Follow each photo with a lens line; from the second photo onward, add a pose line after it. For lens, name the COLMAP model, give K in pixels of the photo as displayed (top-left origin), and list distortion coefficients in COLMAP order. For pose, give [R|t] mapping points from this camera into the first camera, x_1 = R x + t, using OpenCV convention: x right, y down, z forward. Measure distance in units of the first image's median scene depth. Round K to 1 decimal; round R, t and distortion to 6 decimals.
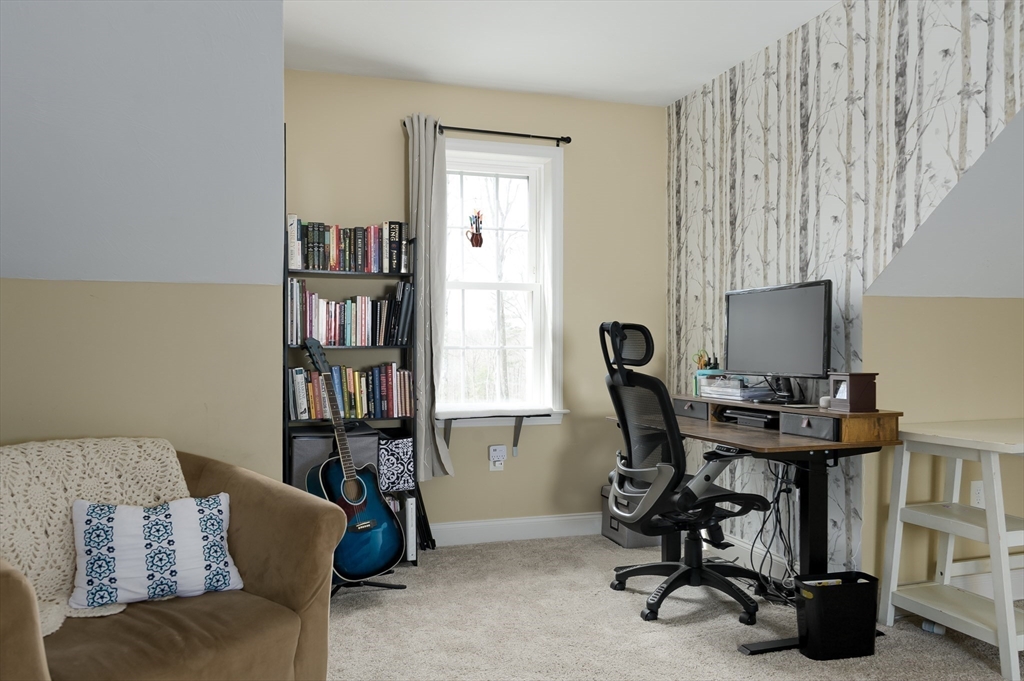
lens RADIAL K [[747.8, 0, 513.7], [0, 747.8, 349.0], [0, 0, 1]] dist [0.000869, -0.002215]
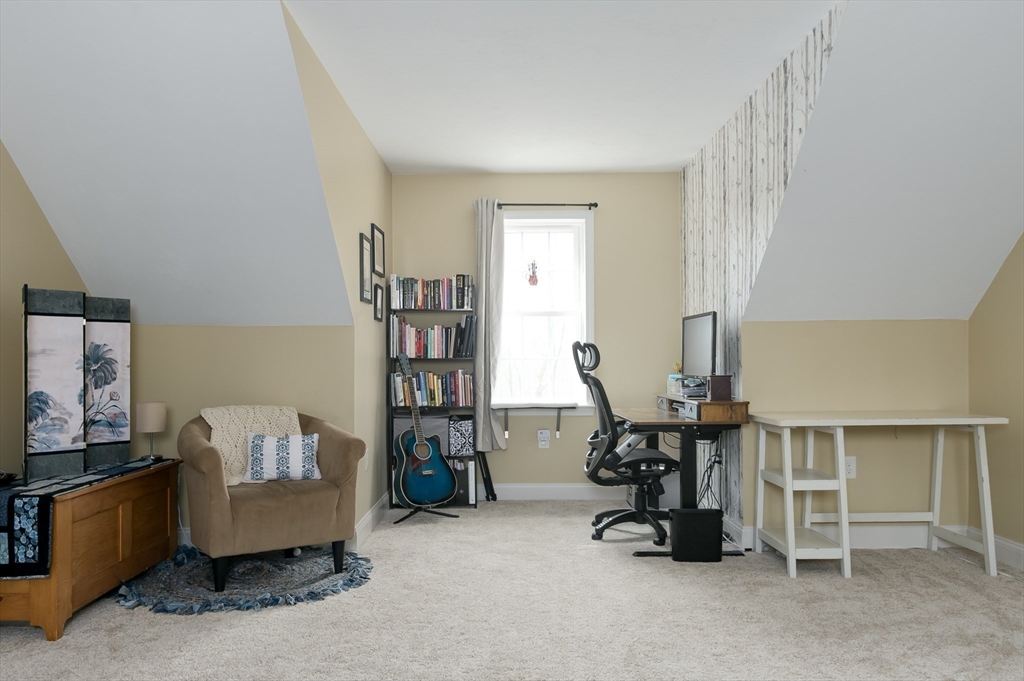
lens RADIAL K [[791.4, 0, 511.8], [0, 791.4, 341.4], [0, 0, 1]] dist [-0.005791, 0.000097]
pose [[0.955563, -0.011314, -0.294569, 0.414844], [0.004275, 0.999690, -0.024527, 0.001847], [0.294755, 0.022178, 0.955315, -0.486348]]
